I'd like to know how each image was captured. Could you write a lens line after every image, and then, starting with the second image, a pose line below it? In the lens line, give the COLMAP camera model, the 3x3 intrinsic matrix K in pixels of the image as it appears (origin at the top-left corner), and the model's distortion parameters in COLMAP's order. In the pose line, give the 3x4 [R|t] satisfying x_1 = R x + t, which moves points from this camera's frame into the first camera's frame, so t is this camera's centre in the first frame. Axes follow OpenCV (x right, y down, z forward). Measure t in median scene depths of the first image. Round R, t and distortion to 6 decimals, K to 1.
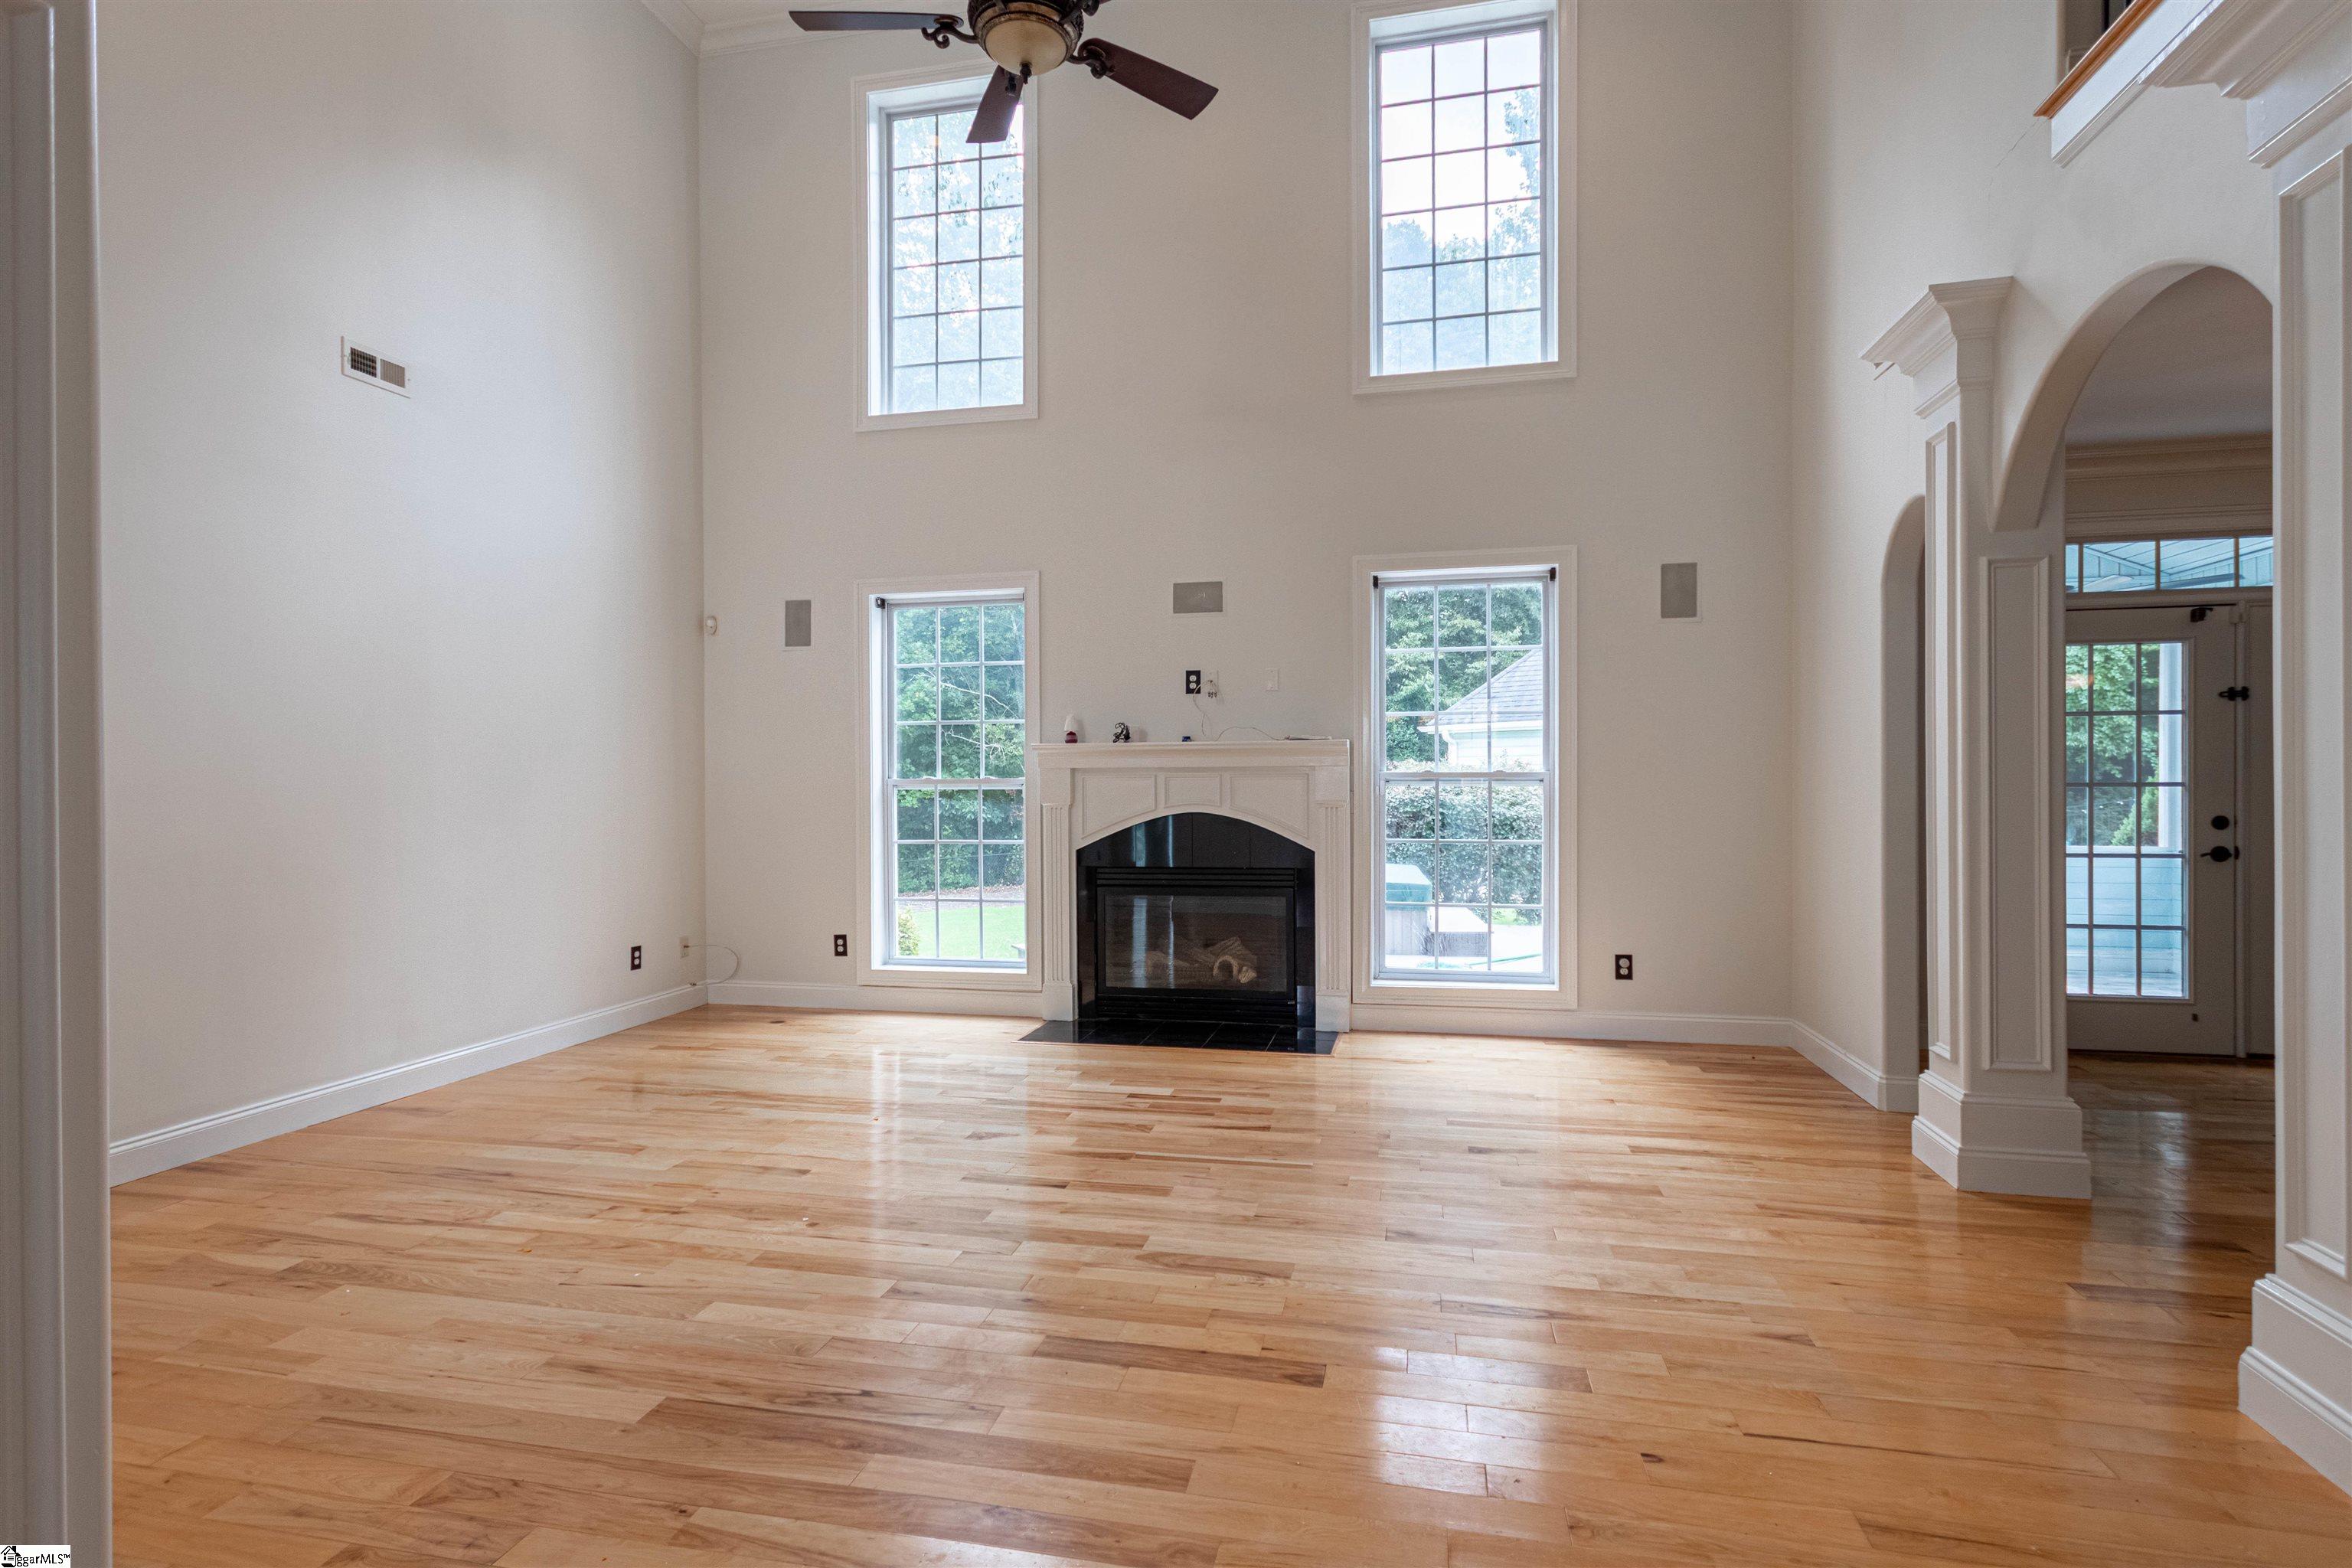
lens RADIAL K [[1055.9, 0, 1223.6], [0, 1055.9, 790.1], [0, 0, 1]] dist [0.004223, 0.000674]
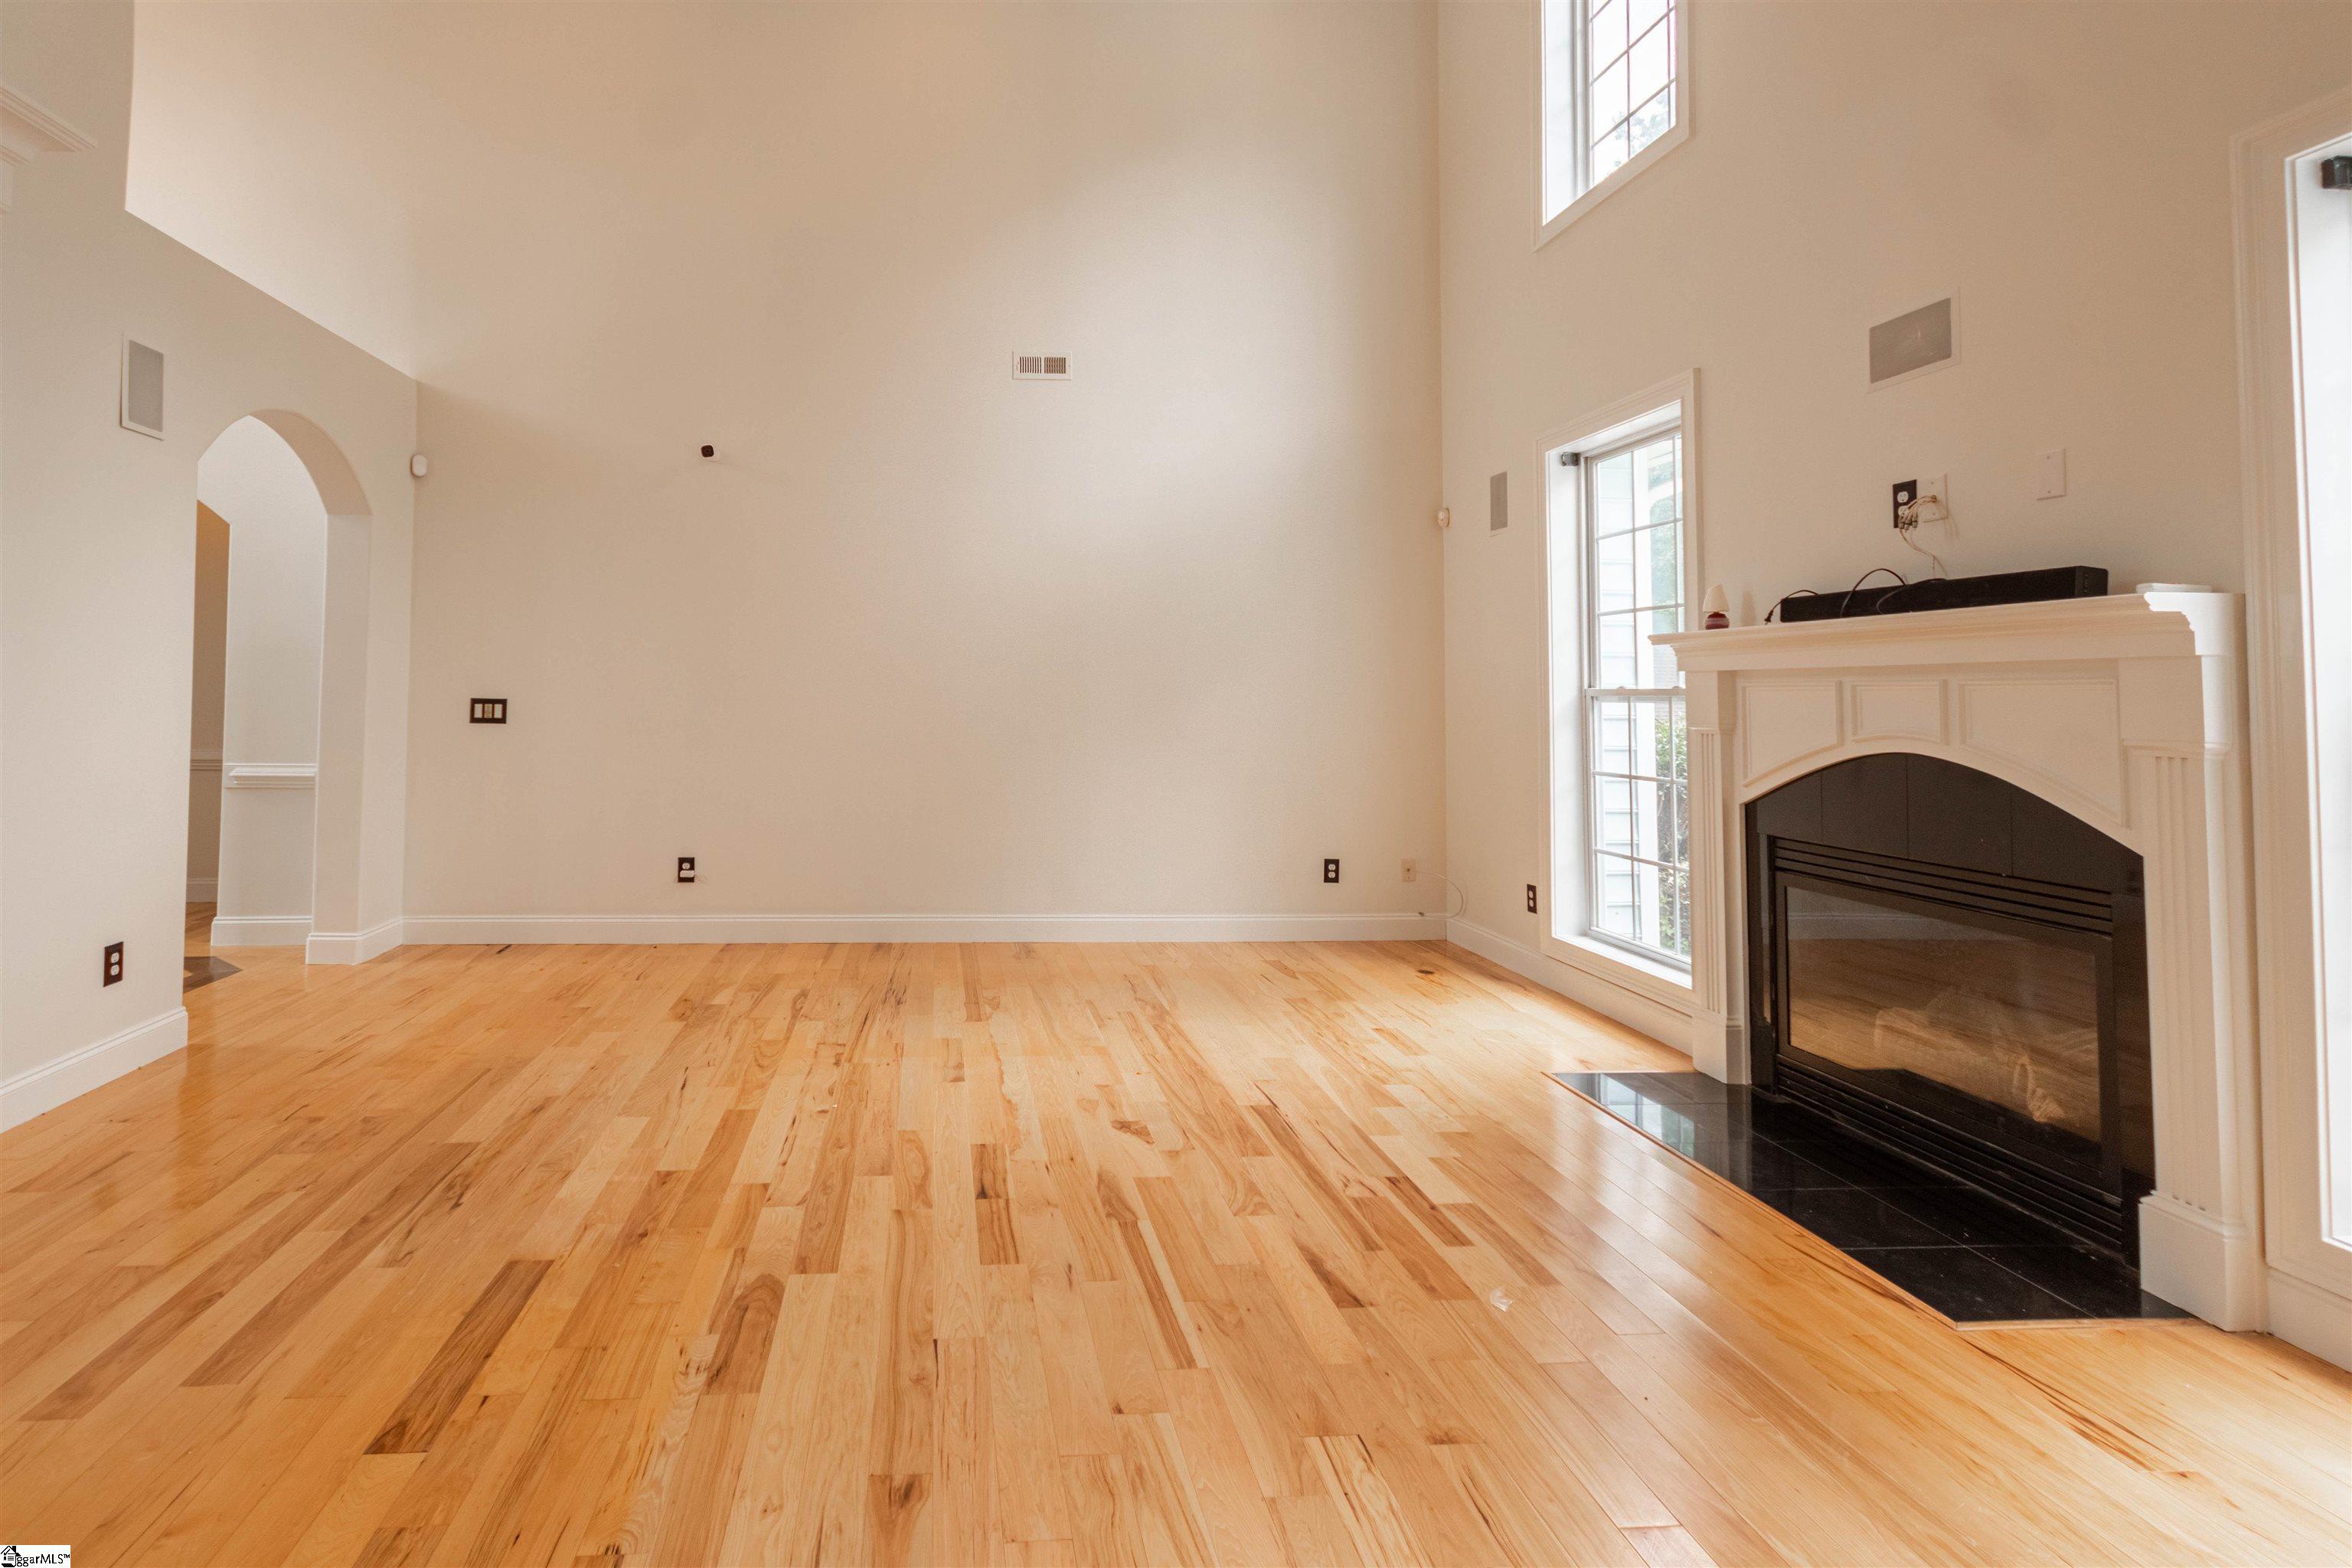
lens RADIAL K [[1157.7, 0, 1078.3], [0, 1157.7, 651.0], [0, 0, 1]] dist [0.002369, -0.000177]
pose [[0.316951, -0.029075, -0.947996, 0.423234], [-0.018565, 0.999148, -0.036851, -0.000015], [0.948260, 0.029280, 0.316141, 0.474250]]
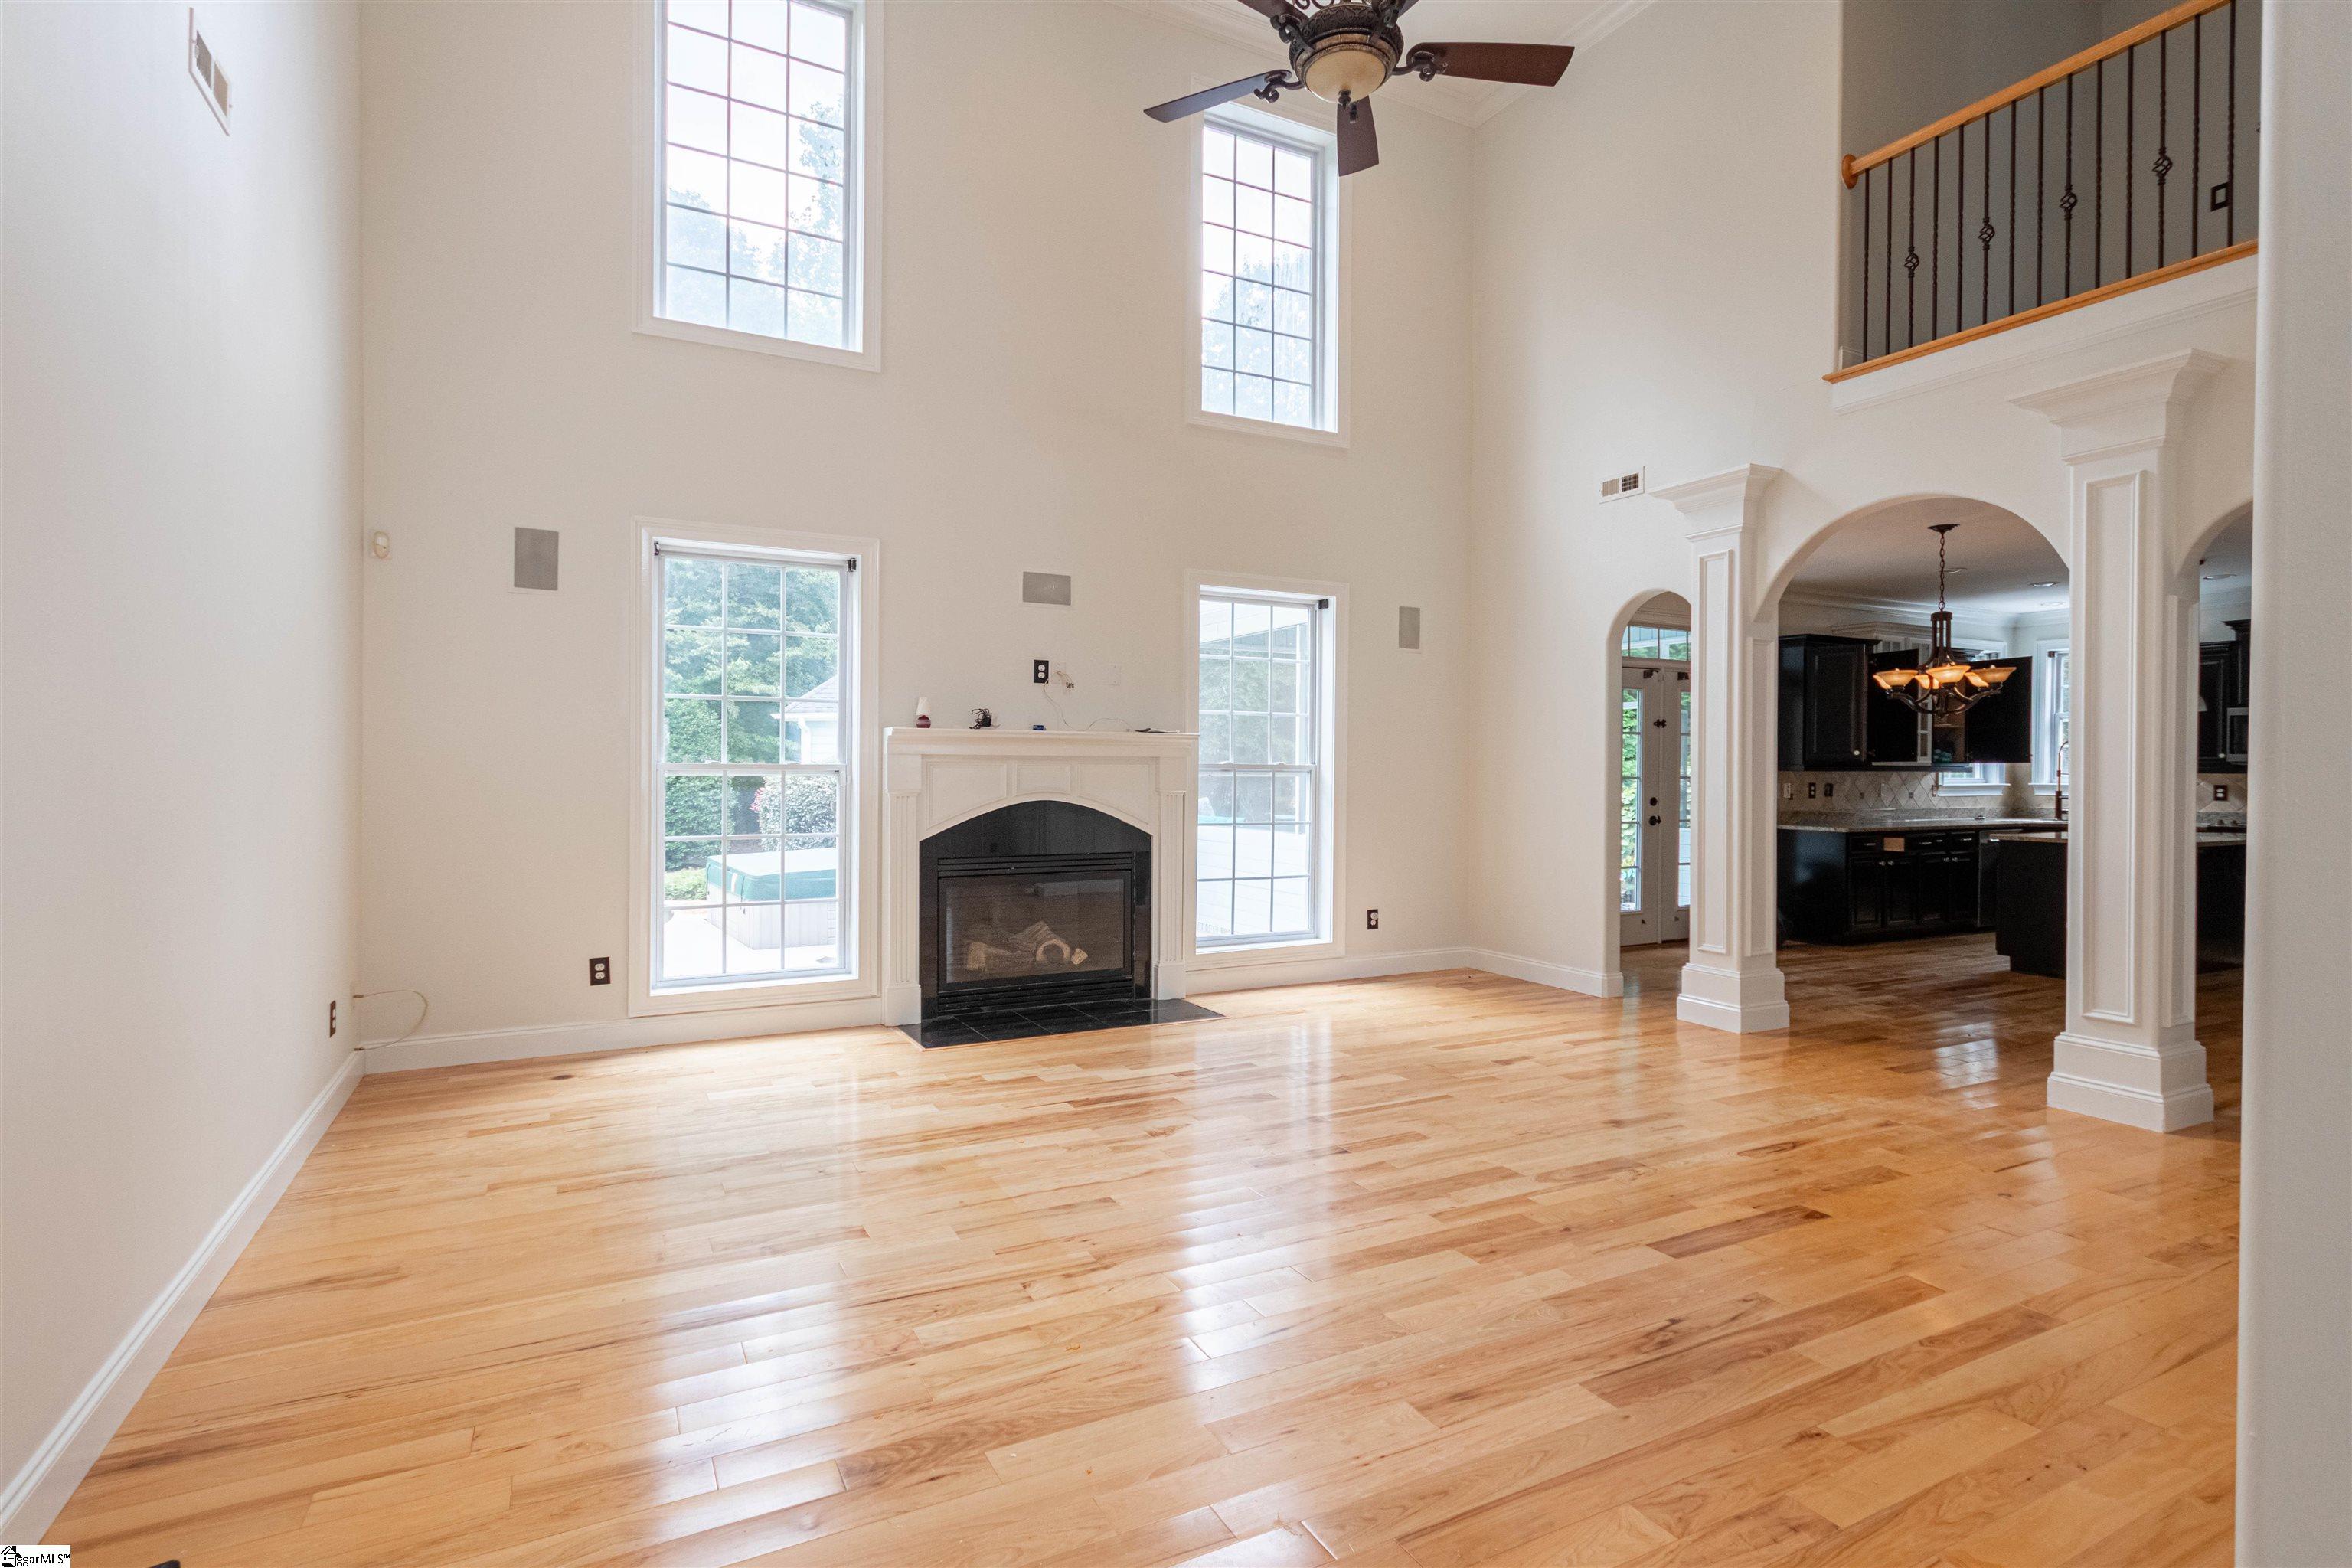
lens RADIAL K [[994.2, 0, 1149.2], [0, 994.2, 778.6], [0, 0, 1]] dist [0.003666, 0.000669]
pose [[0.816019, 0.004111, 0.578010, -0.544309], [-0.005577, 0.999984, 0.000761, -0.001197], [-0.577998, -0.003845, 0.816029, 0.178542]]
